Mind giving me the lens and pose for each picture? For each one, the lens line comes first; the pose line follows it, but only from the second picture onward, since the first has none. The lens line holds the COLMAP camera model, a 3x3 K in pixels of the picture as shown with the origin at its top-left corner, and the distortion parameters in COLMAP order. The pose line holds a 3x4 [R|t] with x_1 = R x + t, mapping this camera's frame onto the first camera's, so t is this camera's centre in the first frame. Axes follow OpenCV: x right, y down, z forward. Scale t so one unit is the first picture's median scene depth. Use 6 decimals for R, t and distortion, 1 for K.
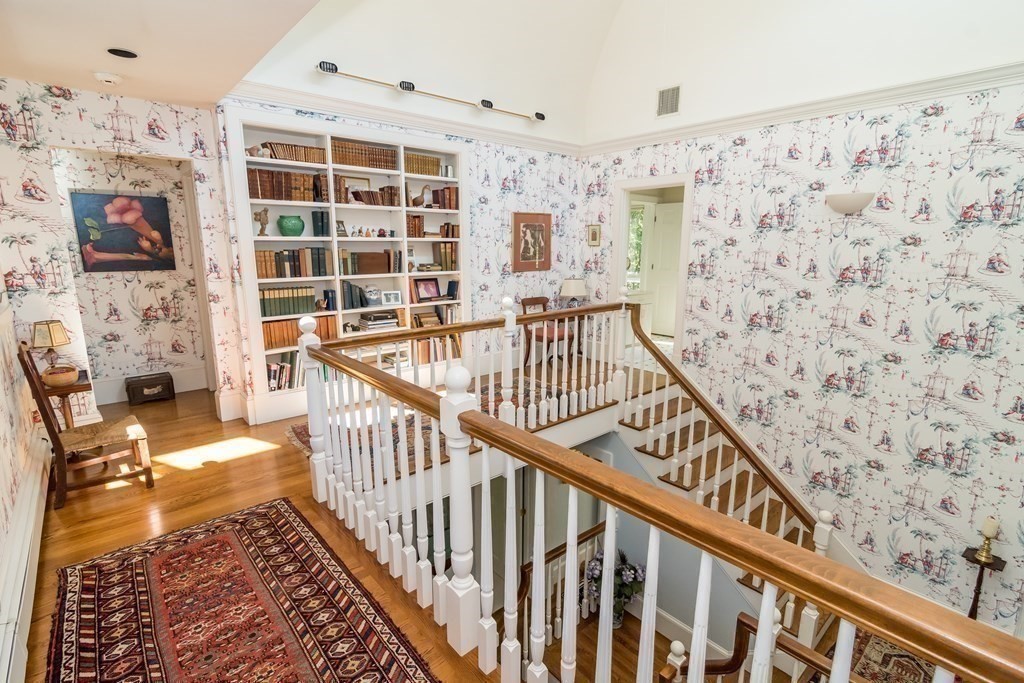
lens RADIAL K [[490.4, 0, 512.0], [0, 490.4, 341.5], [0, 0, 1]] dist [-0.007943, 0.004895]
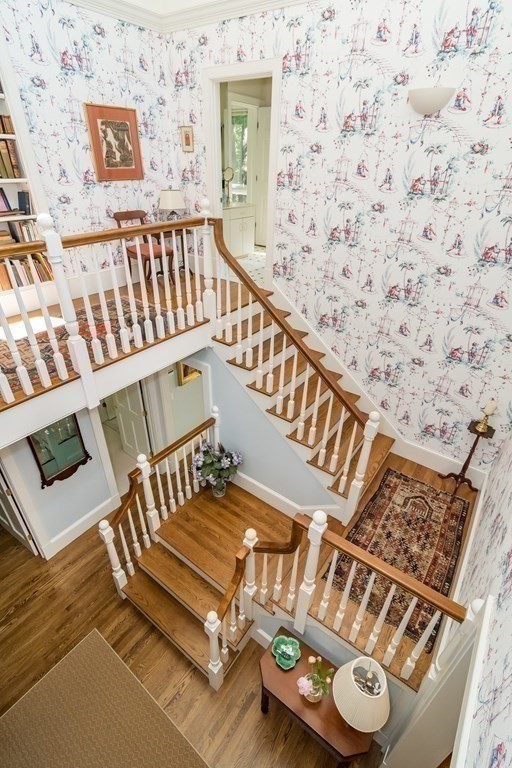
lens RADIAL K [[367.8, 0, 256.0], [0, 367.8, 384.0], [0, 0, 1]] dist [-0.007943, 0.004895]
pose [[0.975416, -0.097385, 0.197688, 0.144521], [0.022474, 0.936340, 0.350373, -0.022940], [-0.219224, -0.337317, 0.915510, 0.205770]]
